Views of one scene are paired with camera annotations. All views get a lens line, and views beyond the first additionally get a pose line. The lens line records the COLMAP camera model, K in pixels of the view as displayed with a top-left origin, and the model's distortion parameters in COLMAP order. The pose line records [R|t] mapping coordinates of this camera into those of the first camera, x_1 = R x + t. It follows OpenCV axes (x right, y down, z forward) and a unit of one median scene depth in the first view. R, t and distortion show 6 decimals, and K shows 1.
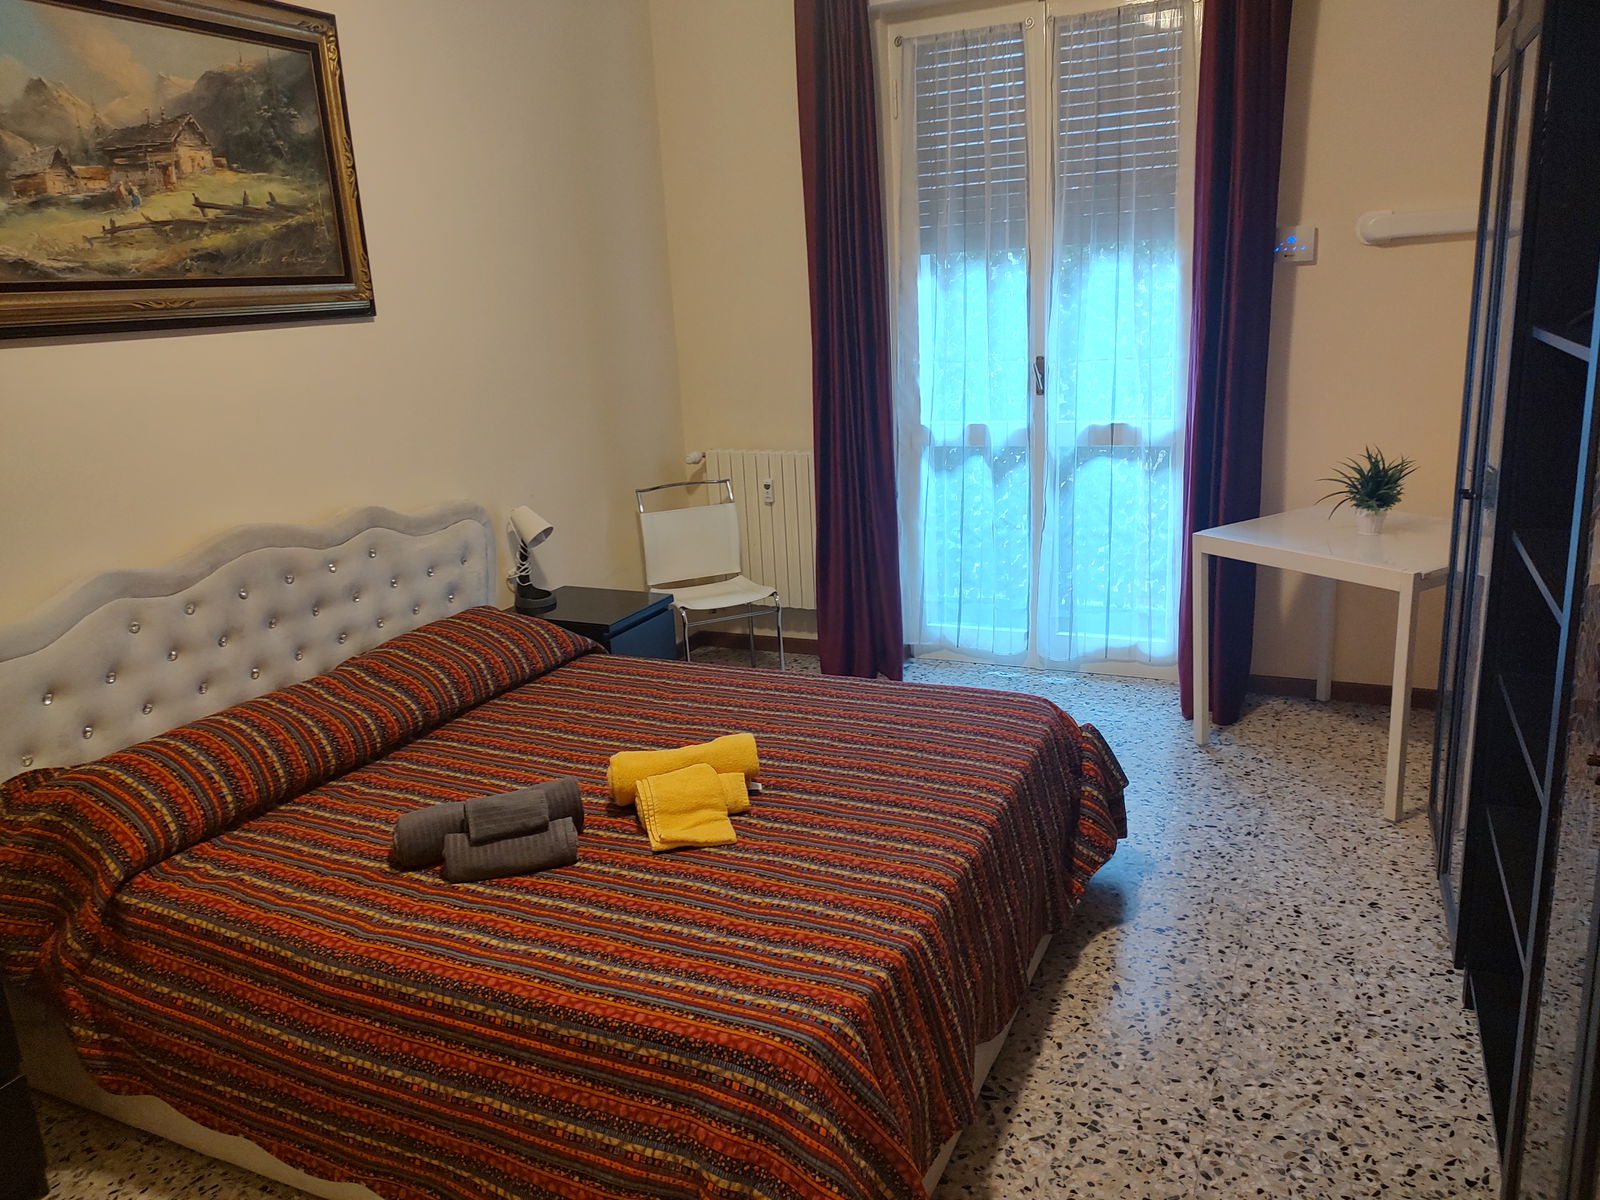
lens RADIAL K [[1174.8, 0, 800.0], [0, 1174.8, 600.0], [0, 0, 1]] dist [0.025376, -0.015724]
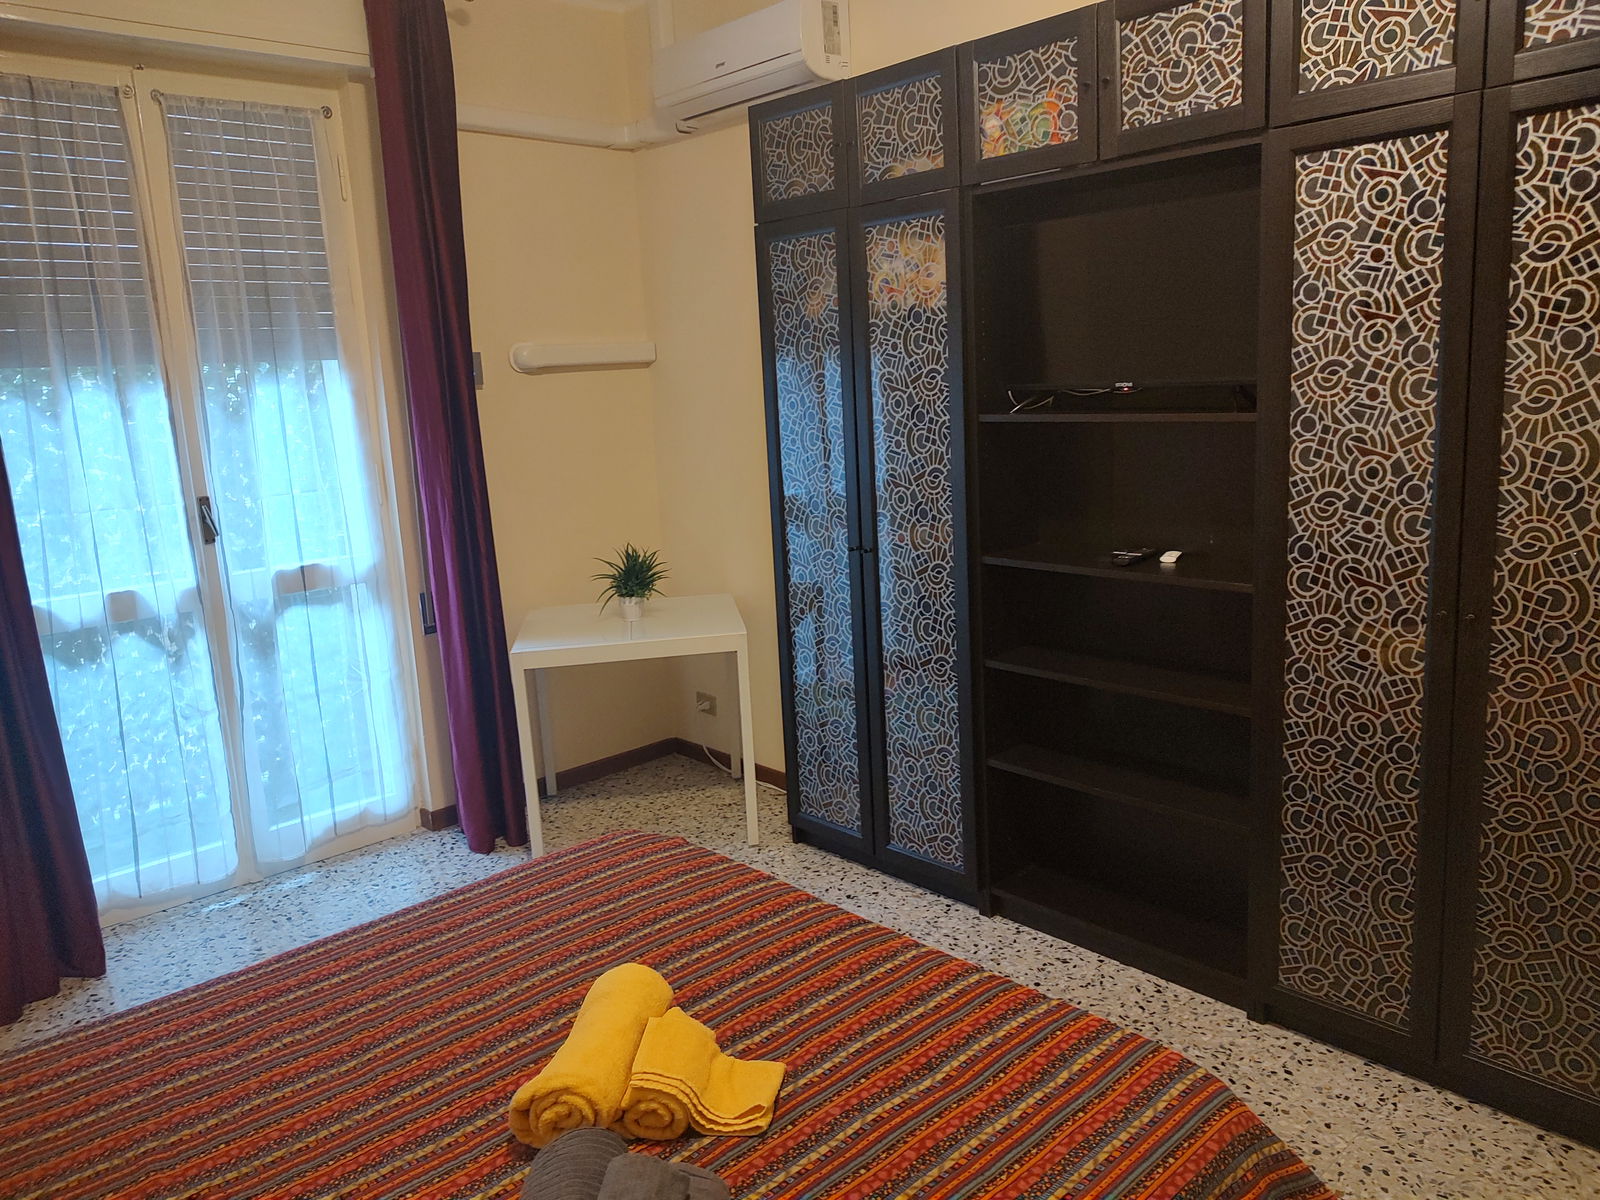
lens RADIAL K [[1174.8, 0, 800.0], [0, 1174.8, 600.0], [0, 0, 1]] dist [0.025376, -0.015724]
pose [[0.361197, -0.141273, 0.921726, -0.474046], [0.264118, 0.963478, 0.044173, -0.079759], [-0.894303, 0.227490, 0.385318, 0.410499]]
